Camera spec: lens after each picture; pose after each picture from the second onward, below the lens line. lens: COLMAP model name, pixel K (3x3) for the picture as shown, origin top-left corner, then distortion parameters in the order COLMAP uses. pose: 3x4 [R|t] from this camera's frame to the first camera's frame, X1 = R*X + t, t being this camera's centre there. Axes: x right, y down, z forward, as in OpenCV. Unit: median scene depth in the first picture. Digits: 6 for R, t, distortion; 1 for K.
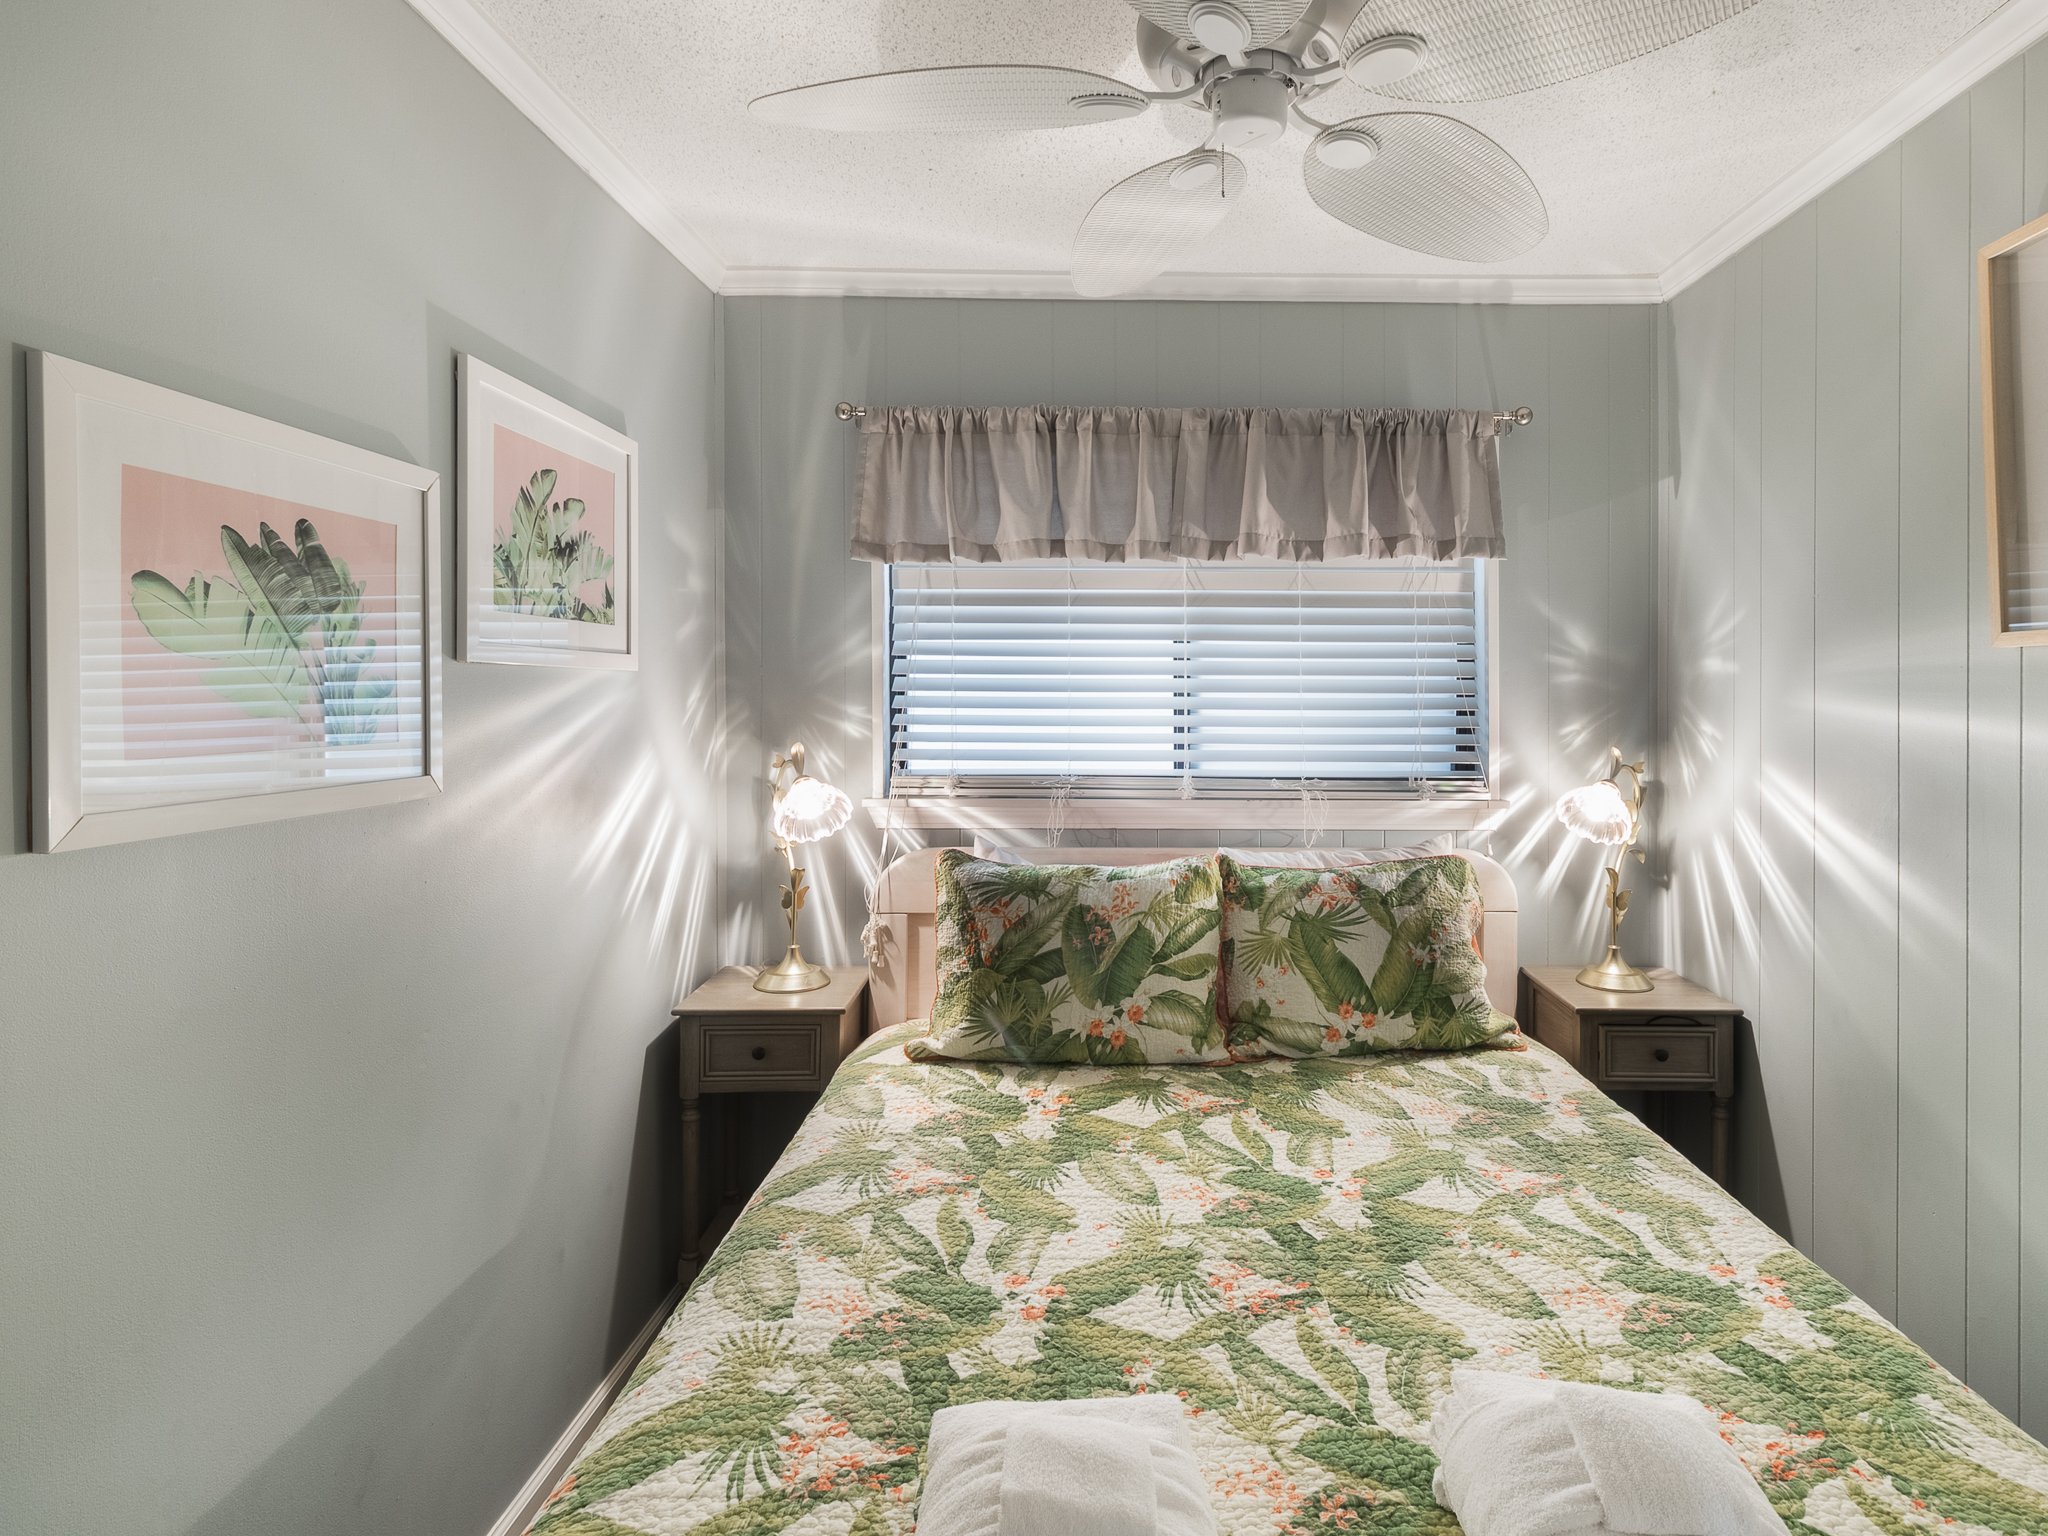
lens RADIAL K [[1083.9, 0, 1134.0], [0, 1083.9, 688.1], [0, 0, 1]] dist [-0.001415, 0.000713]
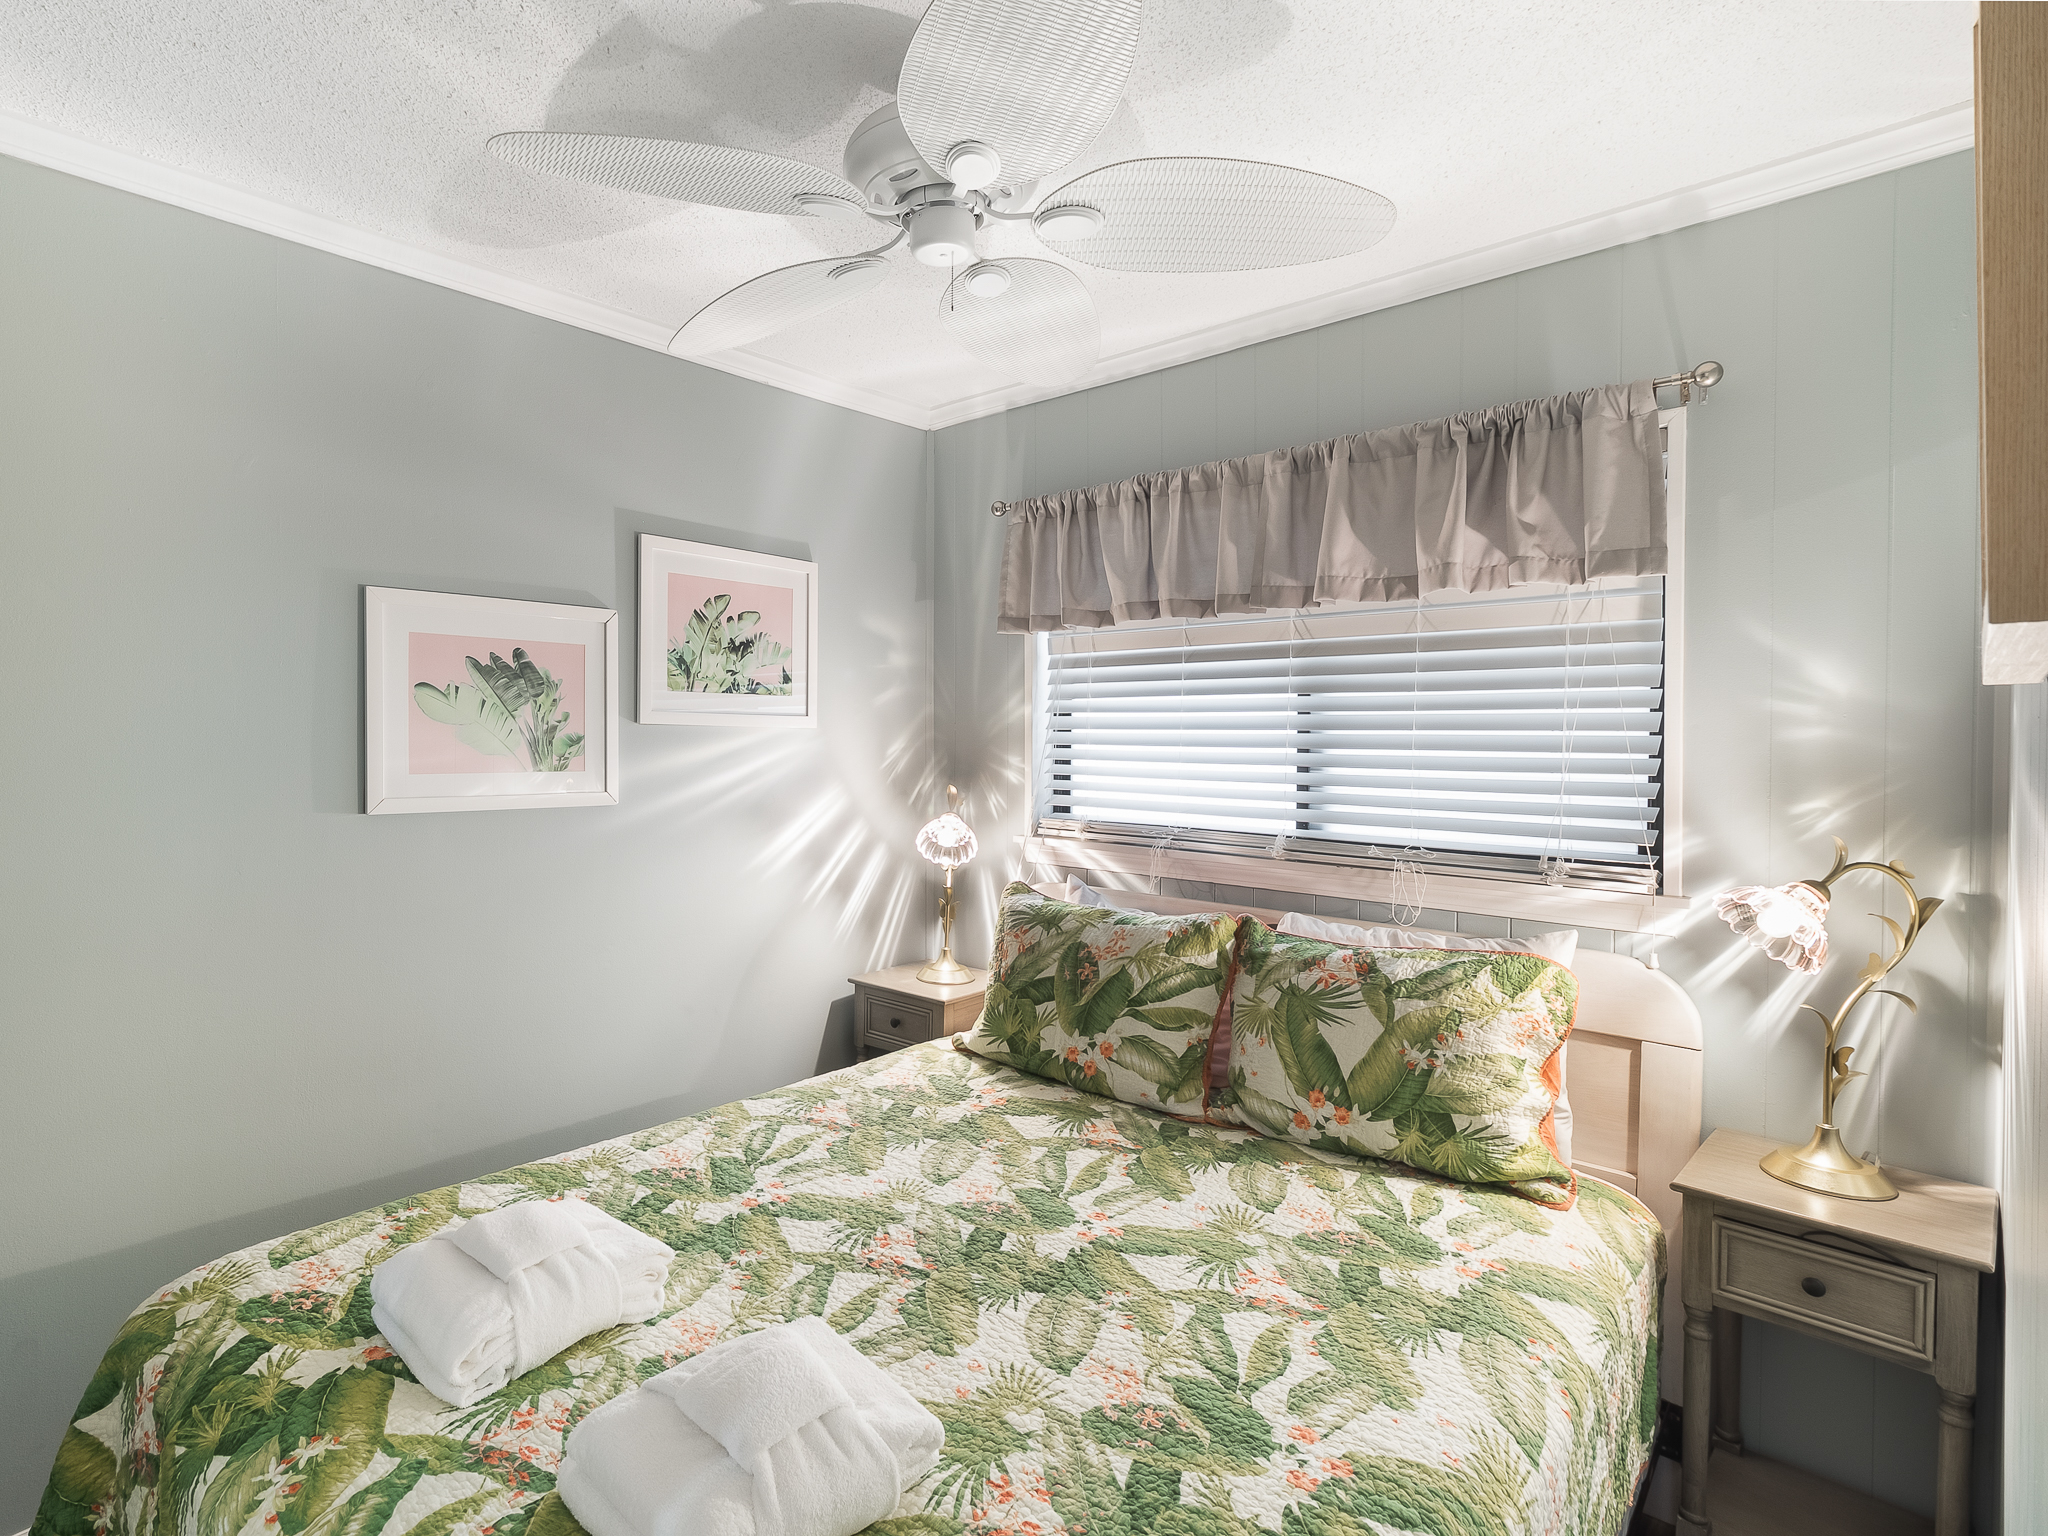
lens RADIAL K [[1057.4, 0, 885.4], [0, 1057.4, 750.0], [0, 0, 1]] dist [0.000612, 0.000385]
pose [[0.693287, 0.012032, -0.720561, 0.581264], [-0.005074, 0.999917, 0.011815, -0.004228], [0.720643, -0.004535, 0.693291, 0.122803]]
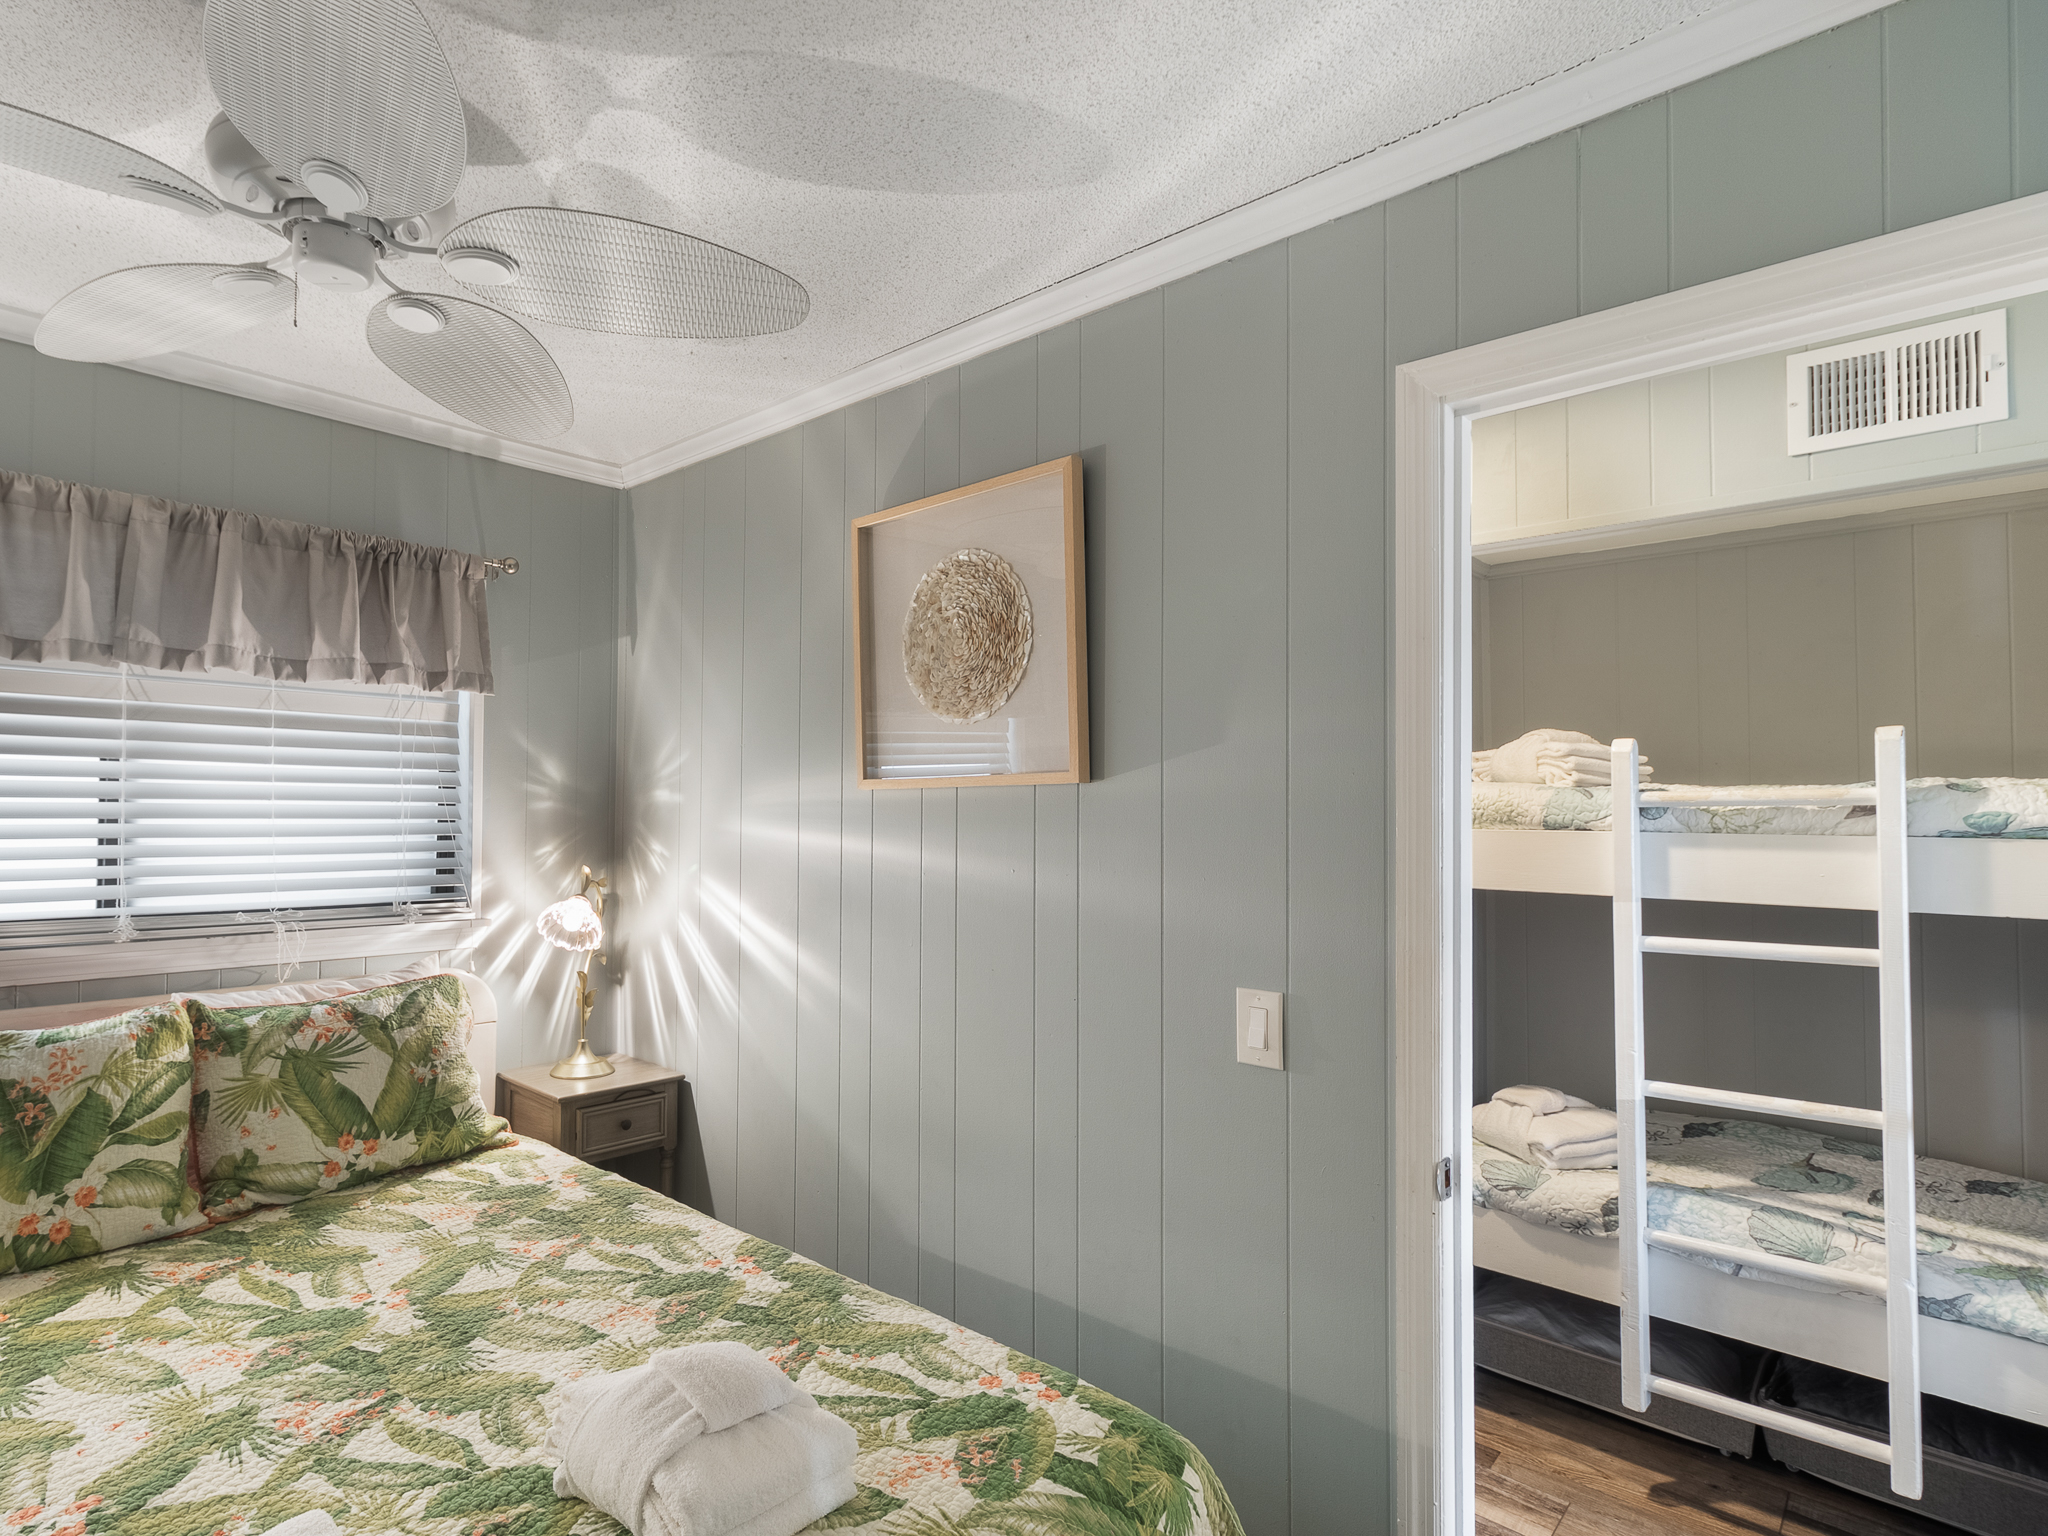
lens RADIAL K [[1085.6, 0, 906.6], [0, 1085.6, 777.1], [0, 0, 1]] dist [0.001702, -0.000073]
pose [[0.709344, 0.024183, 0.704447, -0.147923], [-0.005036, 0.999560, -0.029243, -0.008426], [-0.704844, 0.017196, 0.709154, -0.068822]]
